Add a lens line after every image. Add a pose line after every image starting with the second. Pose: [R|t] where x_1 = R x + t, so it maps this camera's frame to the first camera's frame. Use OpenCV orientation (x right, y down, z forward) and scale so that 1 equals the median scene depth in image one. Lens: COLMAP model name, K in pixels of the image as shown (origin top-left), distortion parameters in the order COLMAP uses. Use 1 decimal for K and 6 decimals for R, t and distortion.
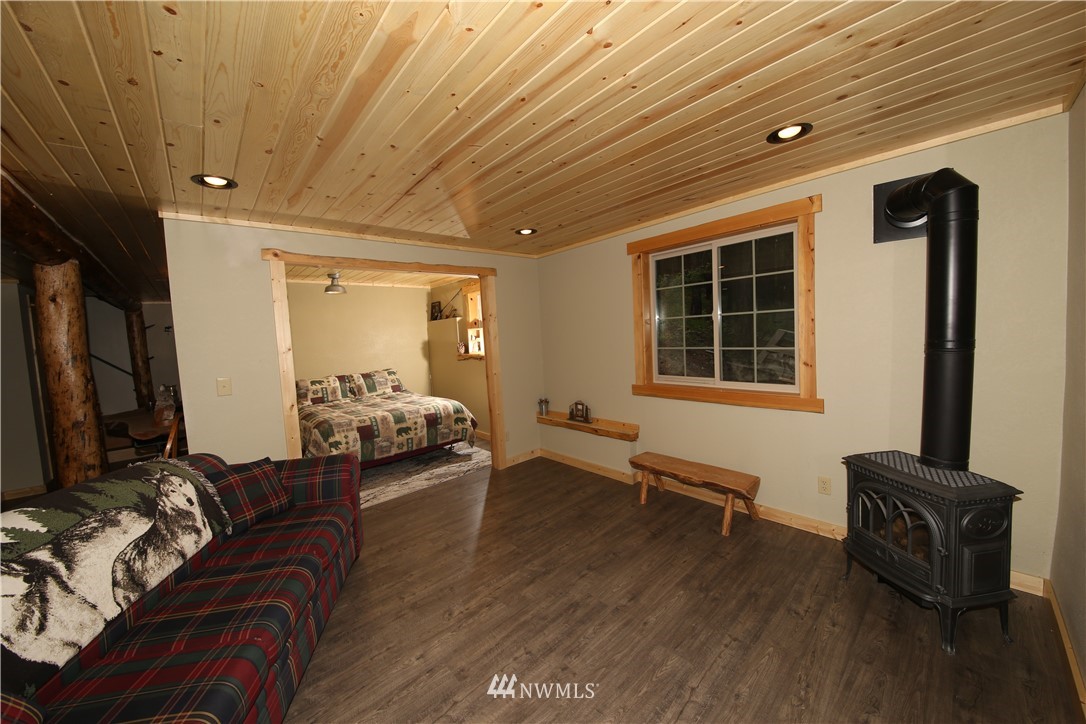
lens RADIAL K [[386.5, 0, 538.1], [0, 386.5, 359.7], [0, 0, 1]] dist [-0.003274, -0.001409]
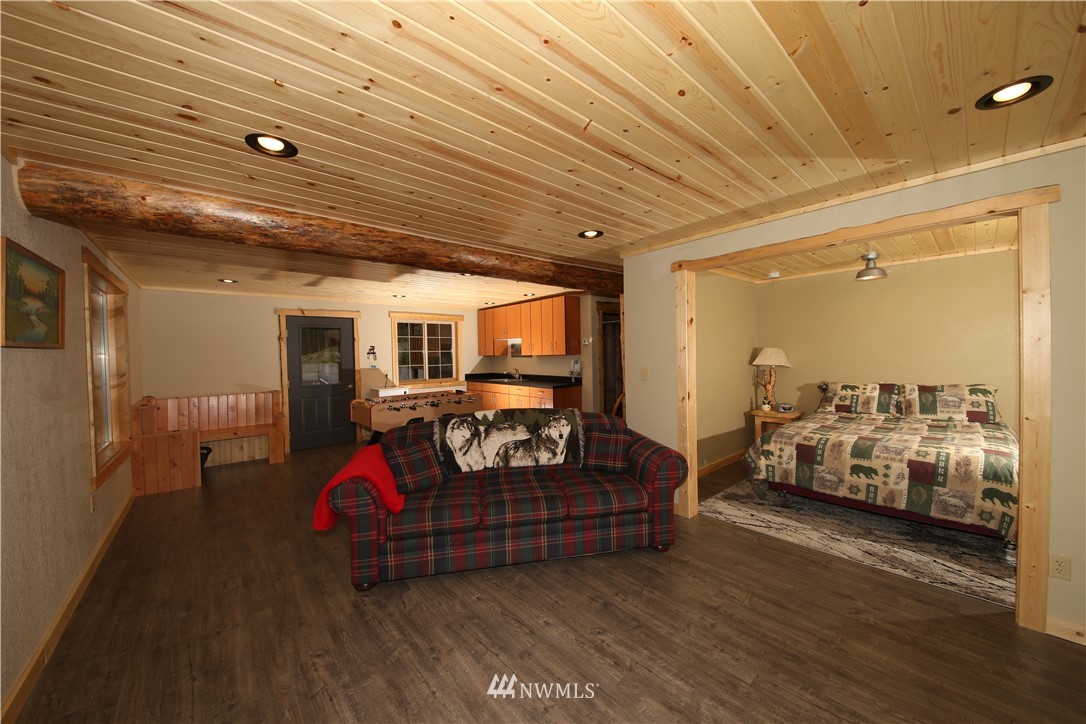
lens RADIAL K [[386.5, 0, 539.9], [0, 386.5, 356.8], [0, 0, 1]] dist [-0.003274, -0.001409]
pose [[-0.007514, 0.064894, -0.997864, 0.361895], [-0.051152, 0.996561, 0.065194, -0.038463], [0.998663, 0.051533, -0.004169, 0.439590]]
